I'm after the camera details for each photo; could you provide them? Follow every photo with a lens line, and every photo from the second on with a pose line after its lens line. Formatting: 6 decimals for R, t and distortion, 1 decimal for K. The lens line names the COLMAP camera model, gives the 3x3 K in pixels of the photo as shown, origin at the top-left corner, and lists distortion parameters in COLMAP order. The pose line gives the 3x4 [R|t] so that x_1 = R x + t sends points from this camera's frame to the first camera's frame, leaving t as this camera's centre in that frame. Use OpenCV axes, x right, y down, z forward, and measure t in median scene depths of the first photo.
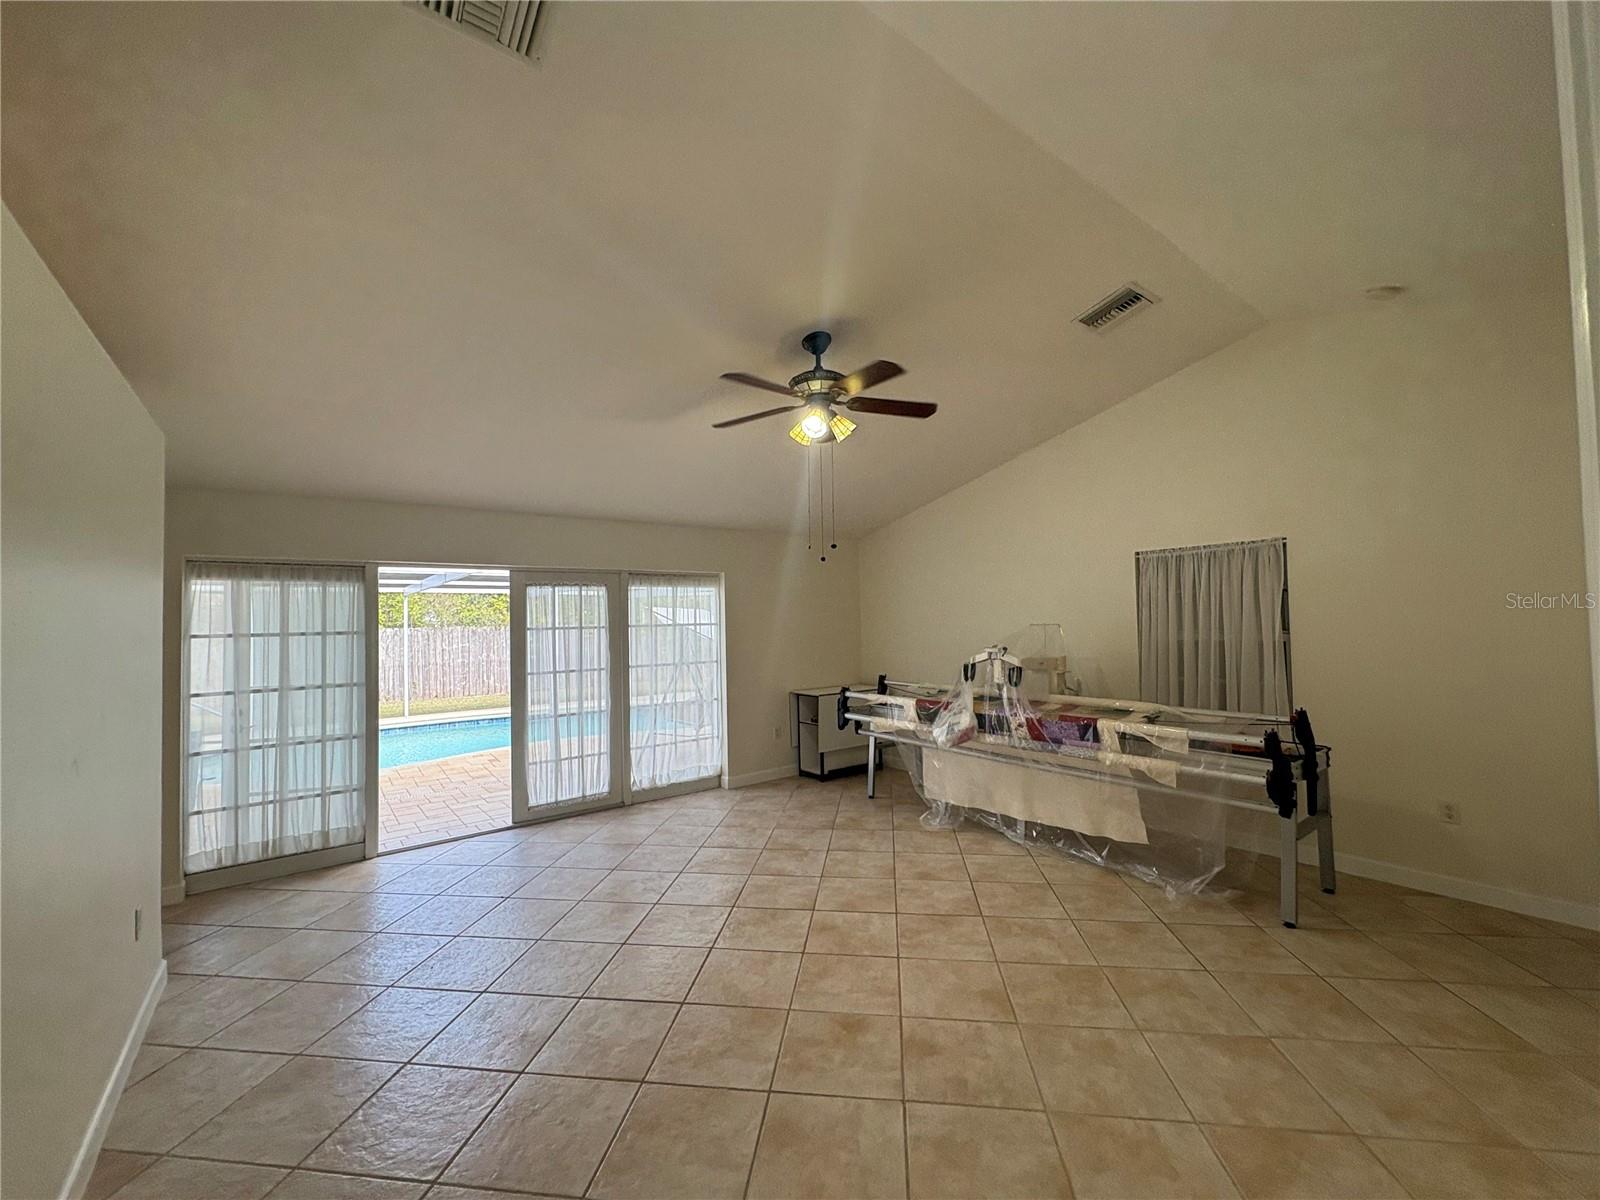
lens RADIAL K [[638.3, 0, 800.0], [0, 638.3, 600.0], [0, 0, 1]] dist [-0.000287, 0.000214]
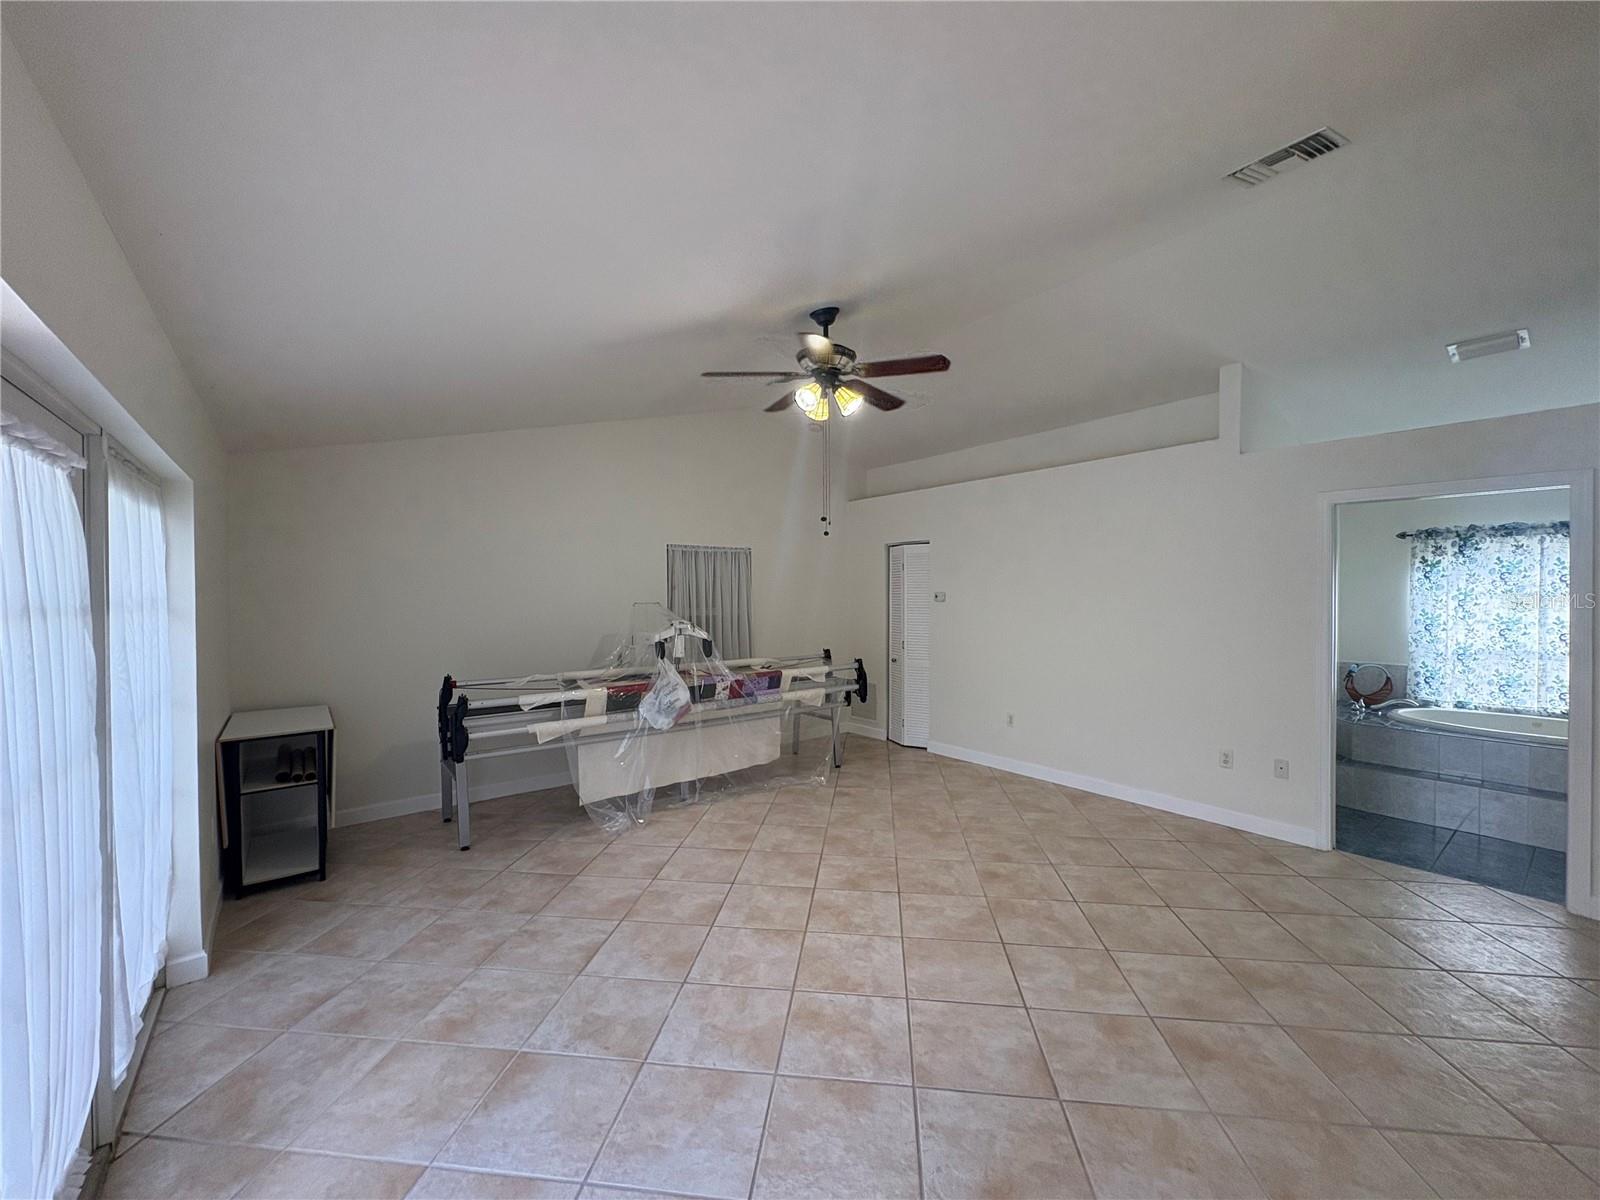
lens RADIAL K [[638.3, 0, 800.0], [0, 638.3, 600.0], [0, 0, 1]] dist [-0.000287, 0.000214]
pose [[-0.030118, -0.001616, 0.999545, -0.837050], [-0.040218, 0.999191, 0.000404, 0.028591], [-0.998737, -0.040187, -0.030158, 0.919638]]
